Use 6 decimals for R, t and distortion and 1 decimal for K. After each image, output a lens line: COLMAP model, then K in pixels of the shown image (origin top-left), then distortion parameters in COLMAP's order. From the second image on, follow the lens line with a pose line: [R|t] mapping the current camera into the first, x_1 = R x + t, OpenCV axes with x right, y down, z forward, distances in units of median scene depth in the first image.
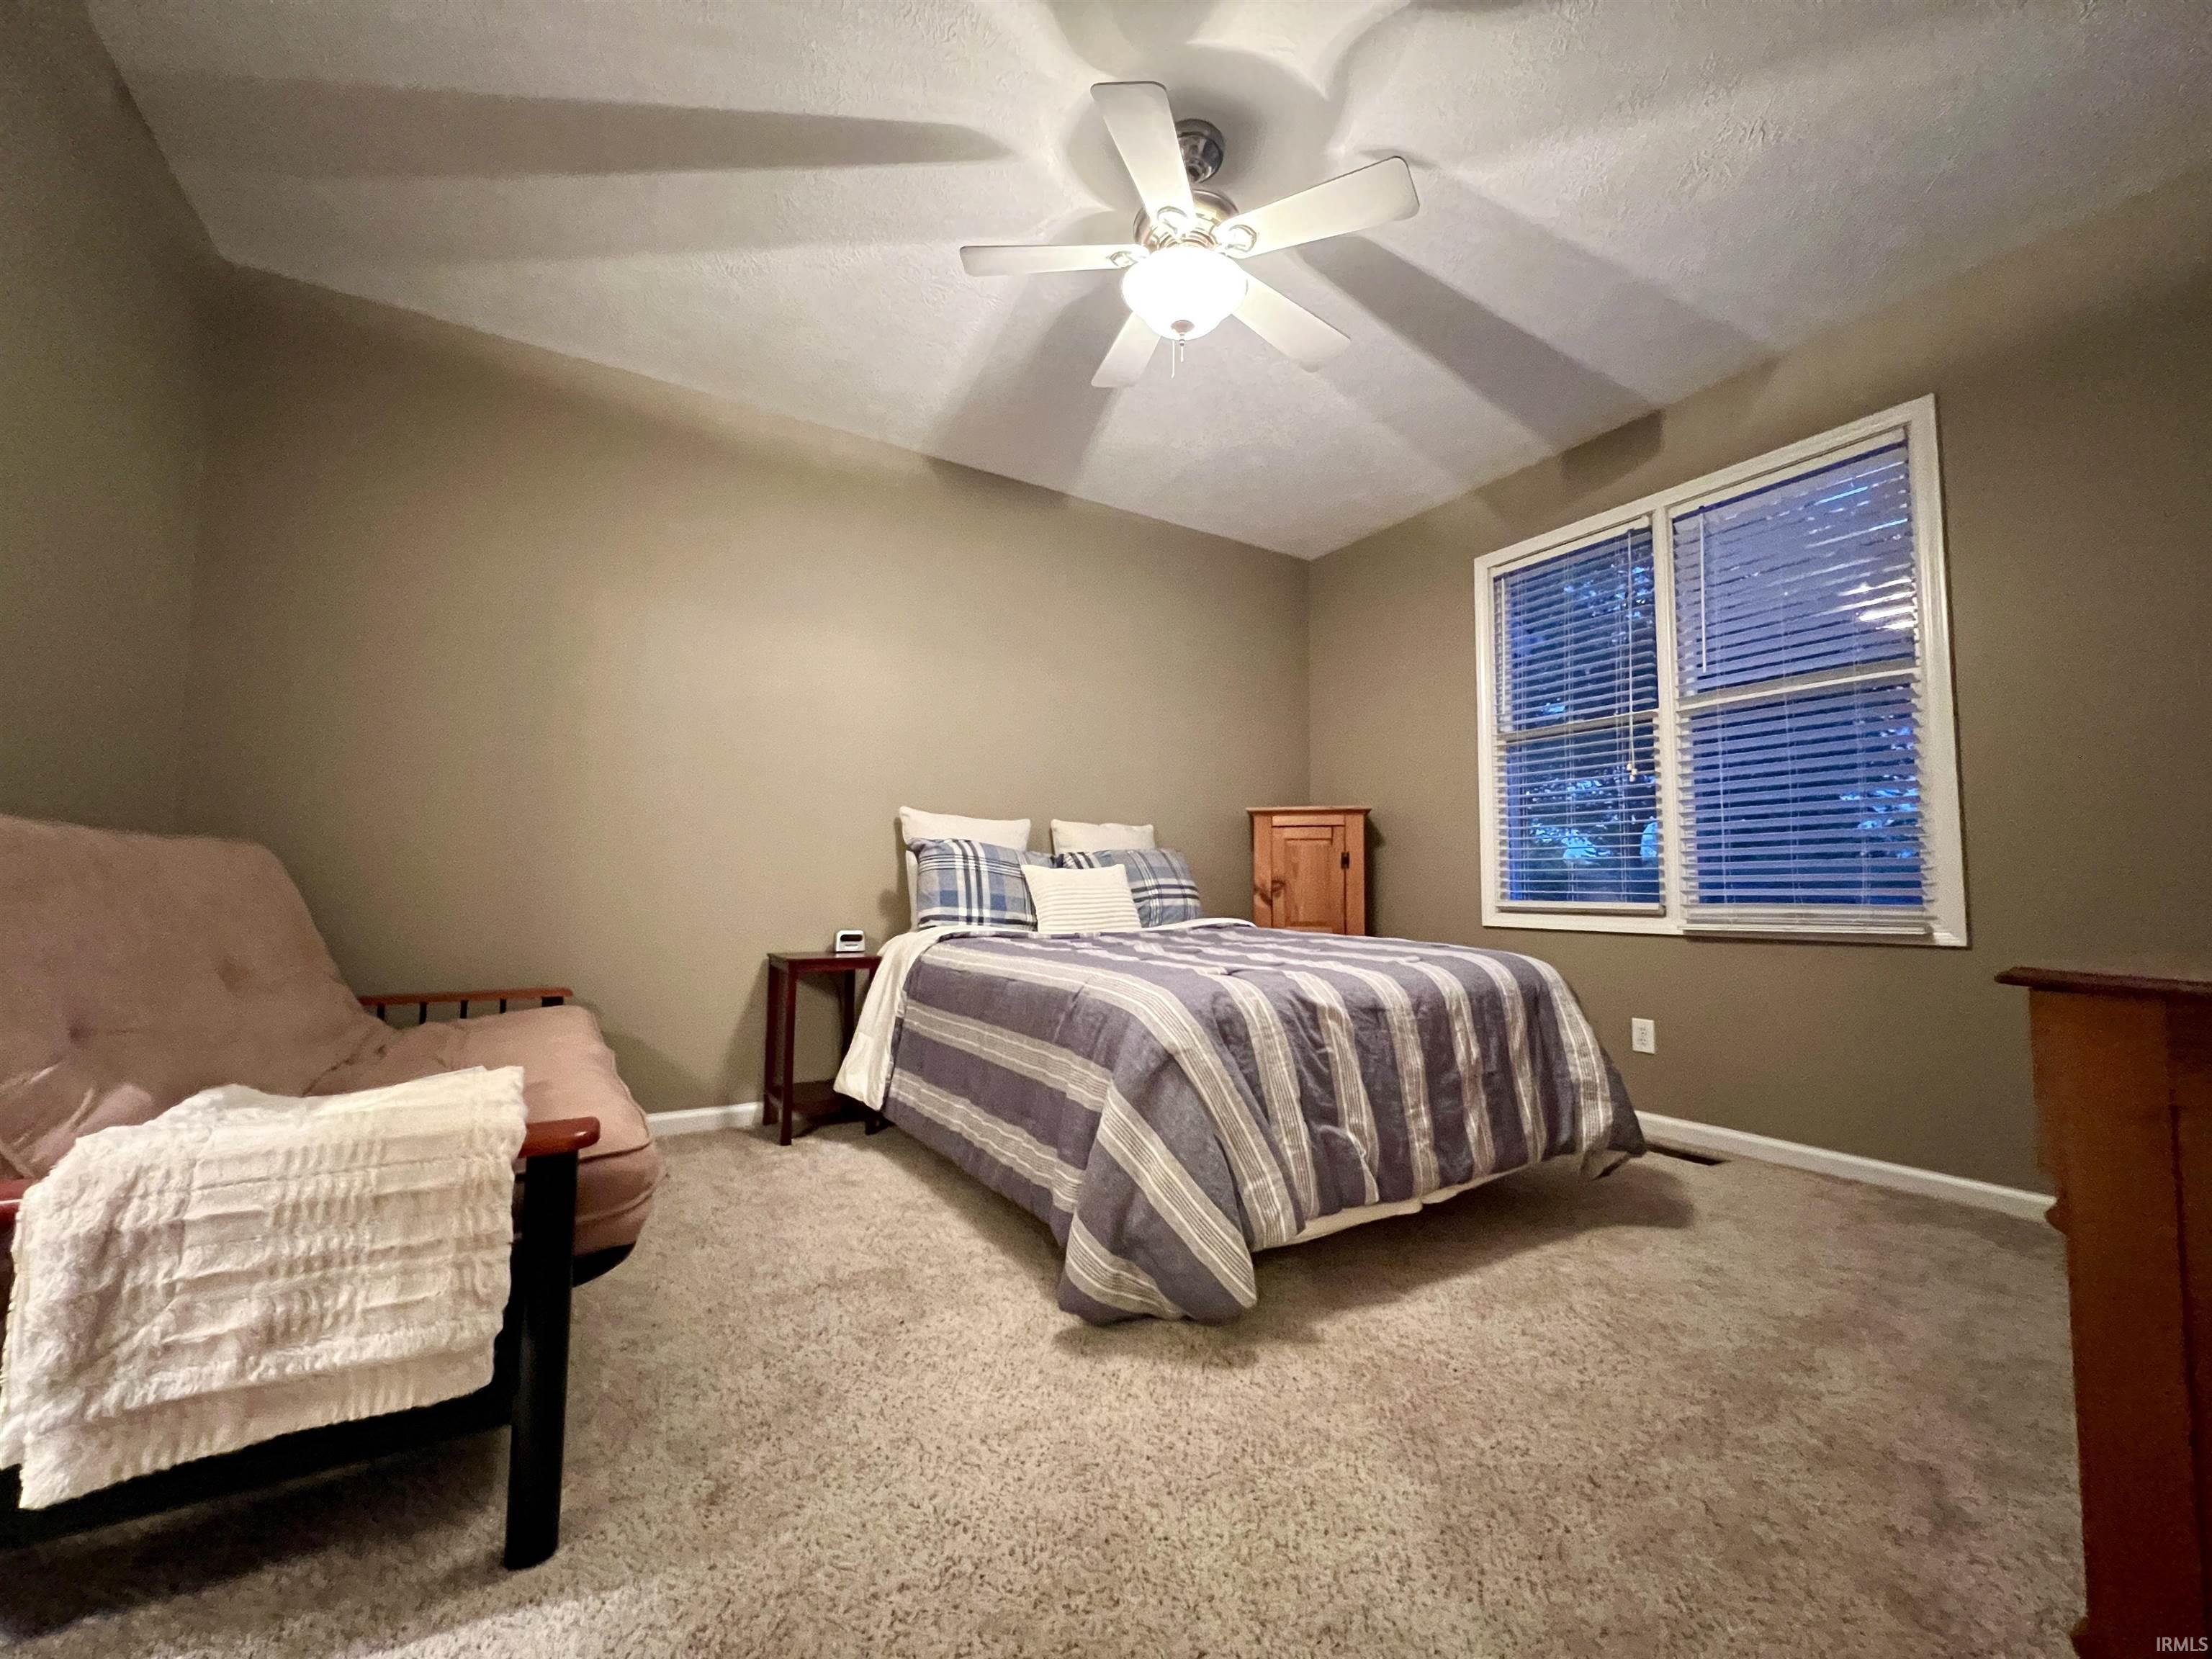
lens RADIAL K [[883.8, 0, 1099.2], [0, 883.8, 832.3], [0, 0, 1]] dist [-0.001476, 0.000568]
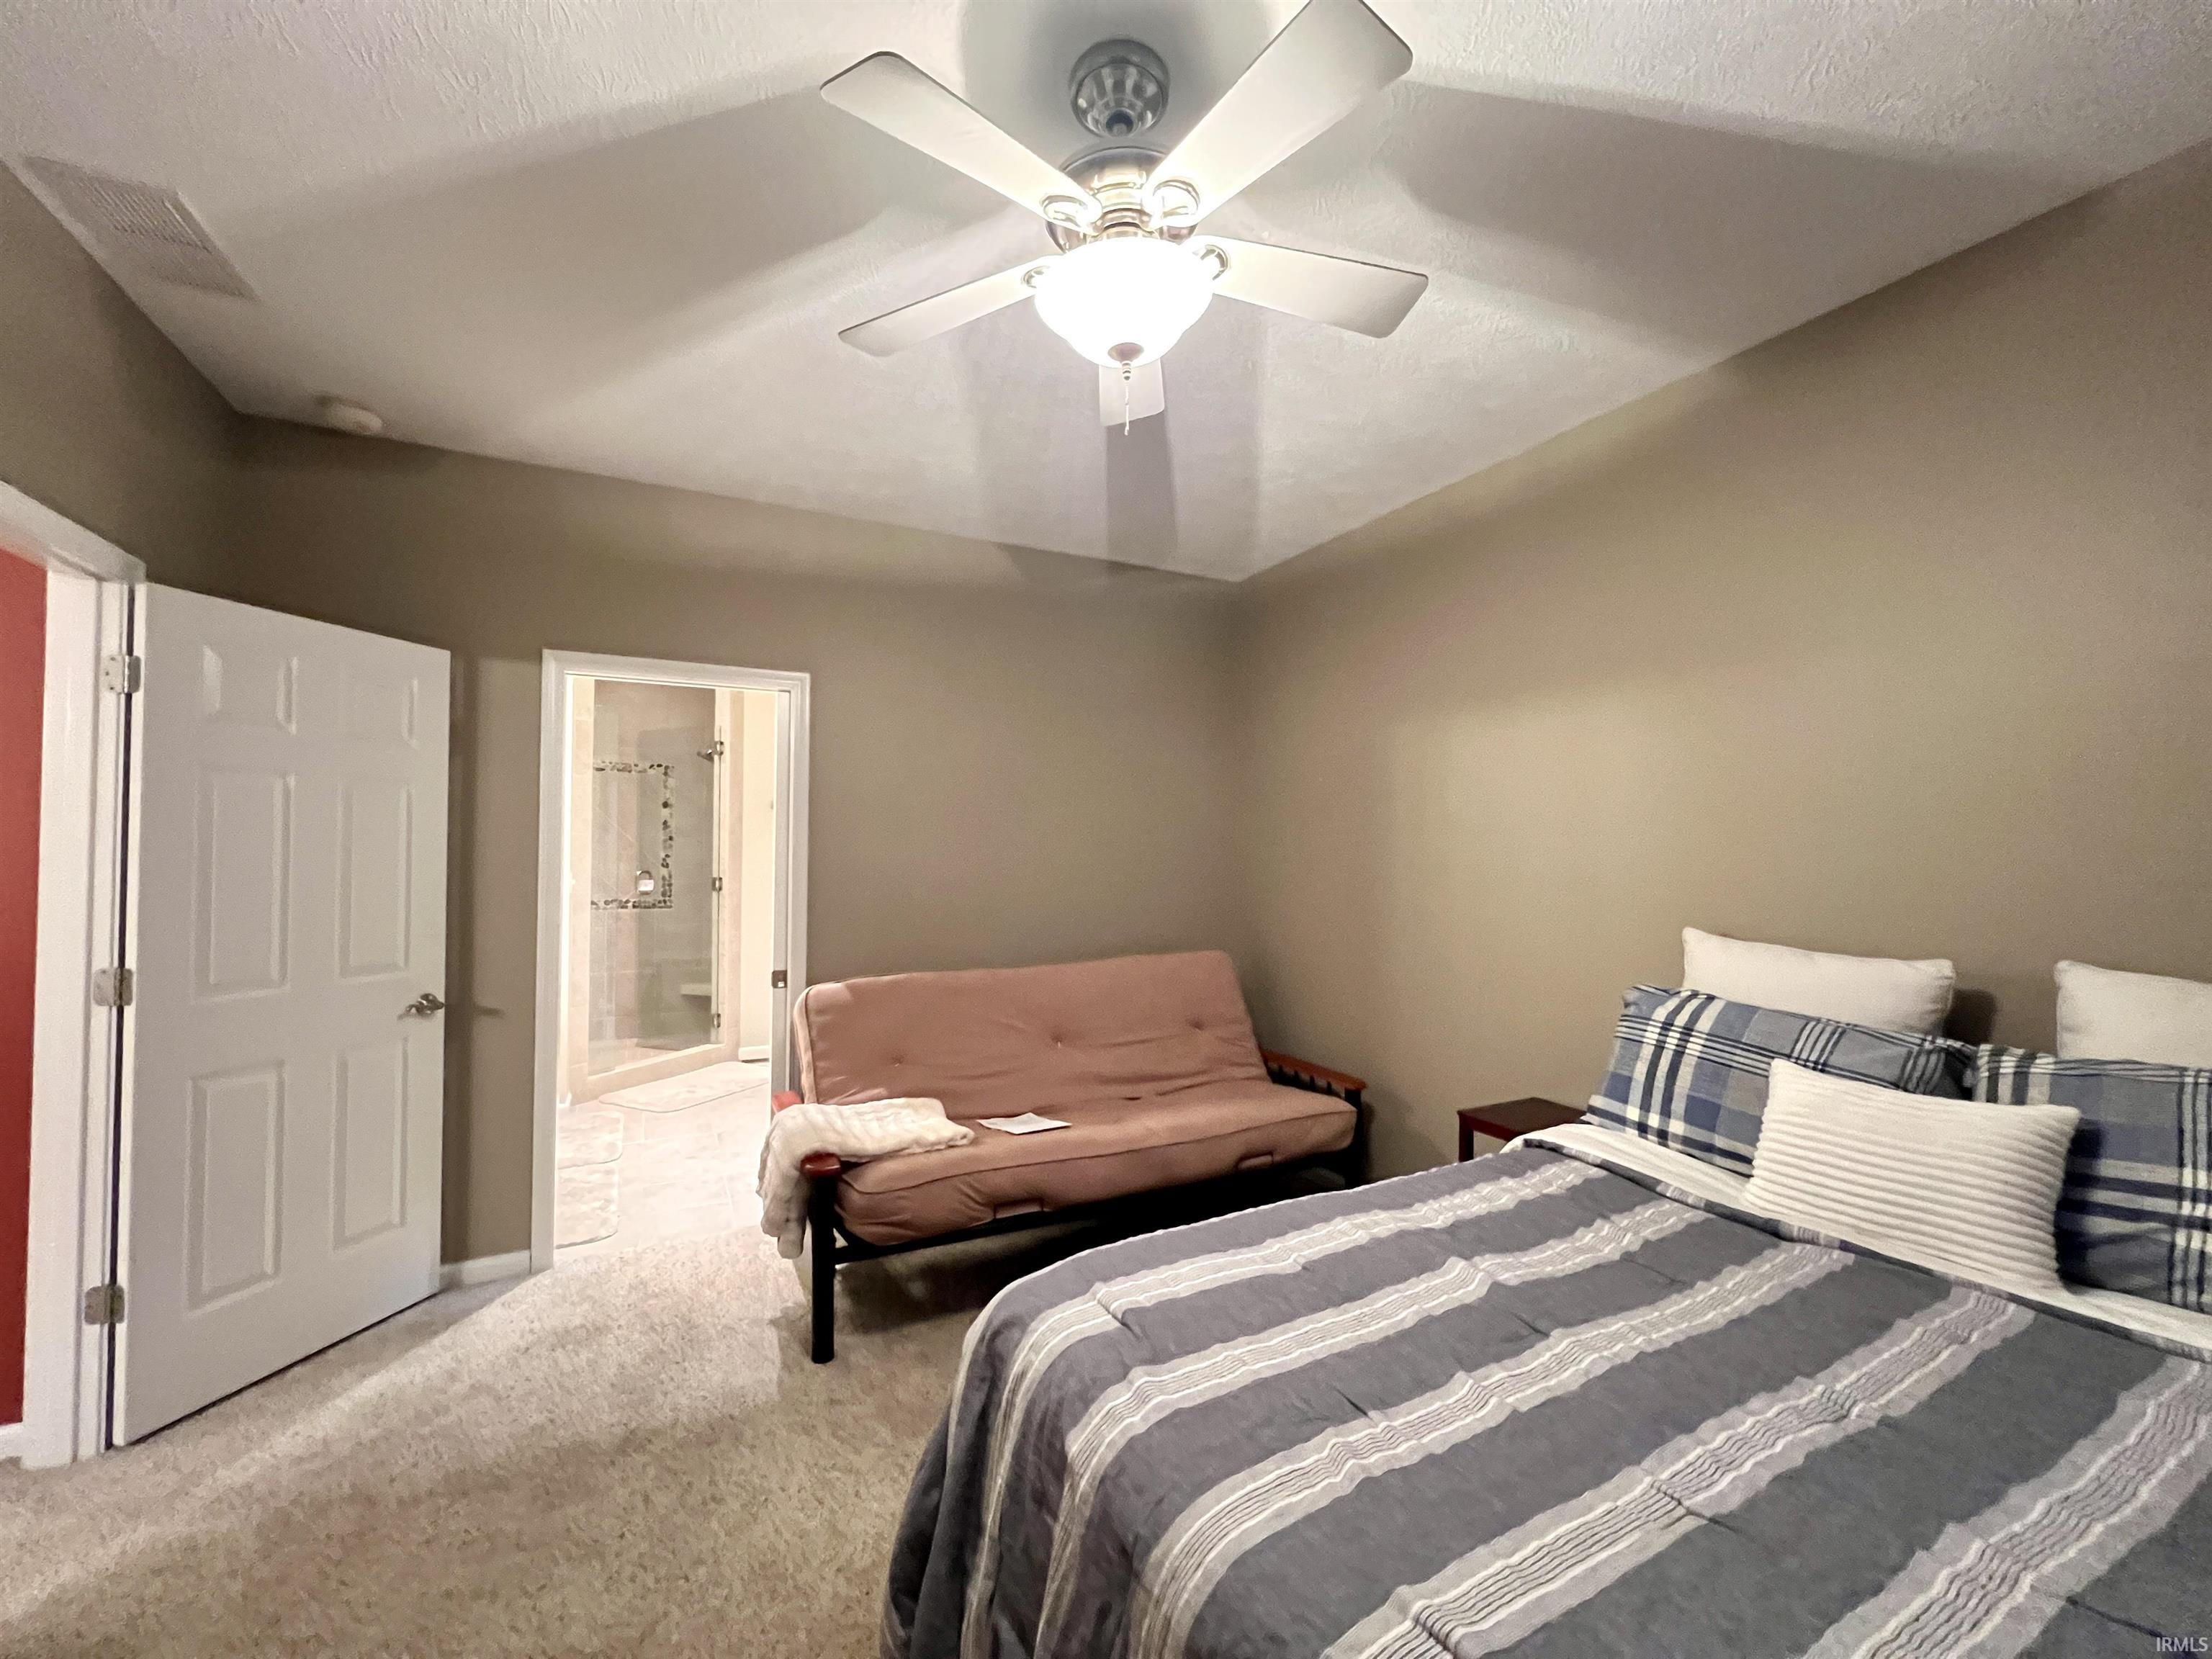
lens RADIAL K [[883.8, 0, 1099.2], [0, 883.8, 832.3], [0, 0, 1]] dist [-0.001476, 0.000568]
pose [[-0.079696, -0.031016, -0.996337, 0.525196], [0.071296, 0.996779, -0.036733, -0.118936], [0.994266, -0.073962, -0.077228, 0.676439]]
